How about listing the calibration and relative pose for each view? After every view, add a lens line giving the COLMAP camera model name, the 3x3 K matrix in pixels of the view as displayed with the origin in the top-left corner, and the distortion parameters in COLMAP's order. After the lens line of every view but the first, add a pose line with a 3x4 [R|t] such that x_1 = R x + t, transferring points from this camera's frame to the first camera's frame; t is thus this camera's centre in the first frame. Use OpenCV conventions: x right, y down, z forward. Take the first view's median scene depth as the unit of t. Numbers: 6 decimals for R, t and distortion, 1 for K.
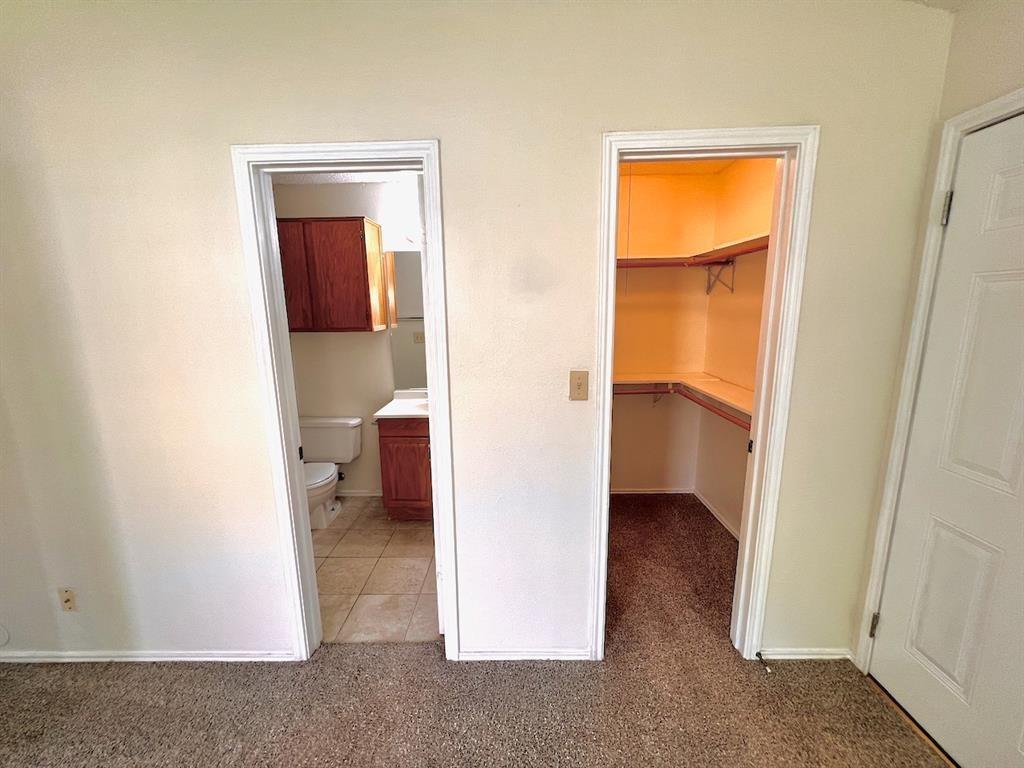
lens RADIAL K [[420.0, 0, 511.7], [0, 420.0, 387.0], [0, 0, 1]] dist [0.003723, 0.000054]
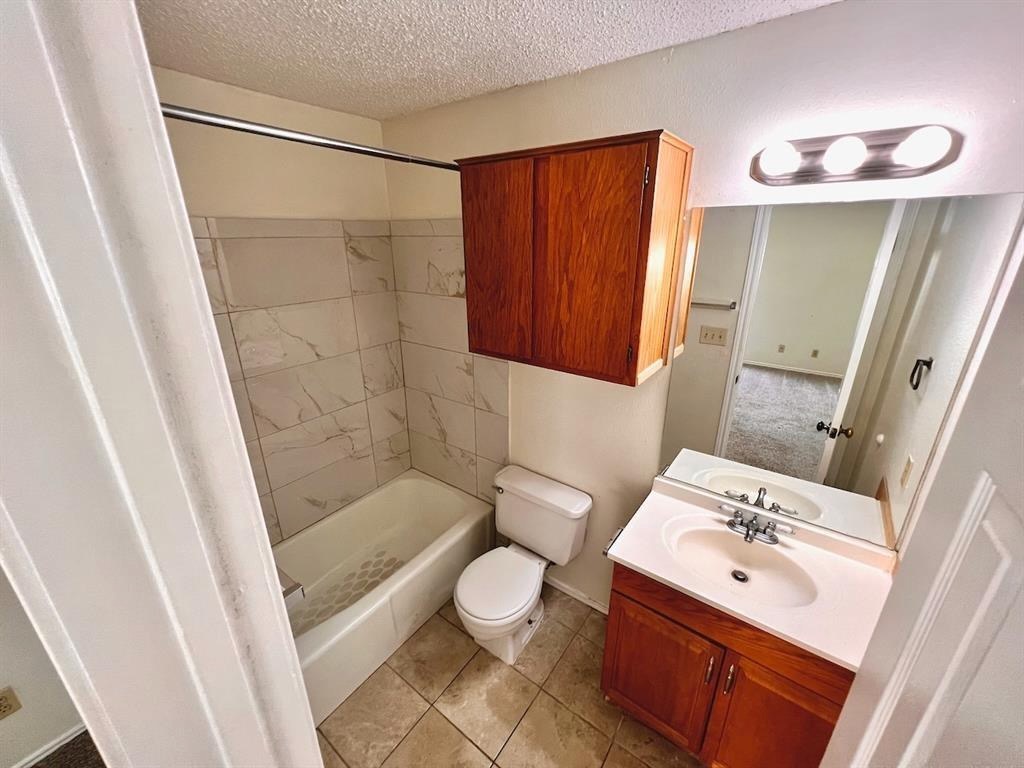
lens RADIAL K [[411.6, 0, 512.0], [0, 411.6, 384.0], [0, 0, 1]] dist [0.002576, 0.000212]
pose [[0.817909, 0.206700, -0.536935, -0.194769], [-0.116036, 0.973322, 0.197937, -0.216057], [0.563524, -0.099591, 0.820074, 0.537816]]
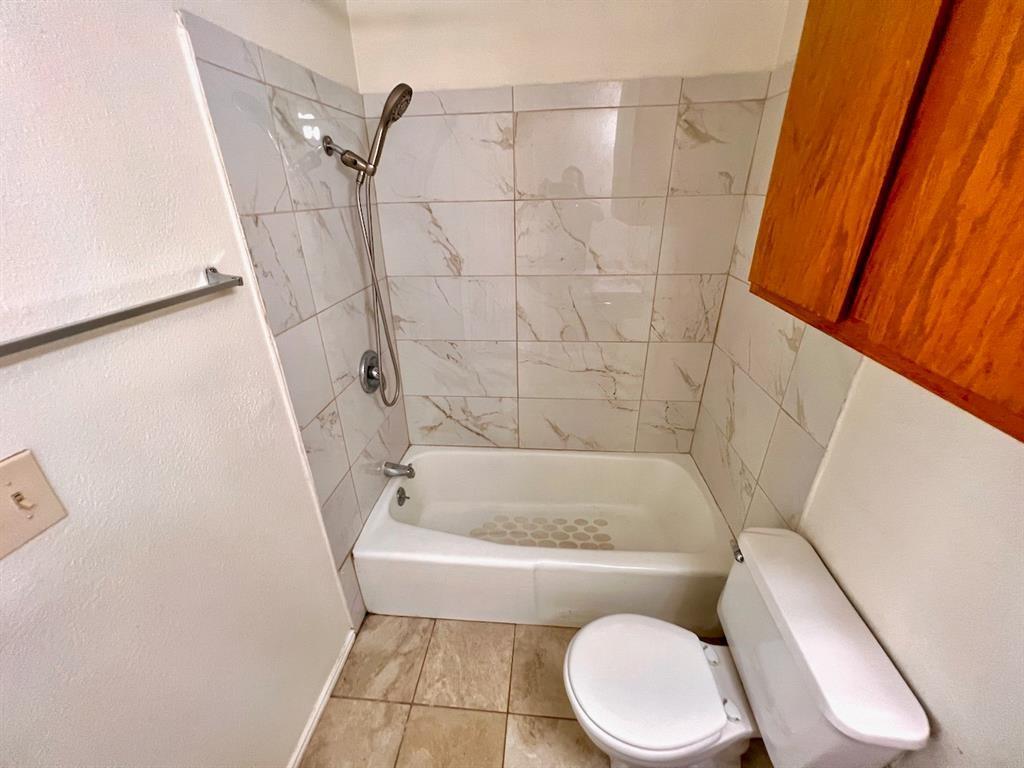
lens RADIAL K [[411.6, 0, 512.0], [0, 411.6, 384.0], [0, 0, 1]] dist [0.002576, 0.000212]
pose [[-0.073492, 0.445371, -0.892325, -0.257020], [-0.166435, 0.876719, 0.451290, -0.183599], [0.983310, 0.181680, 0.009693, 0.843666]]
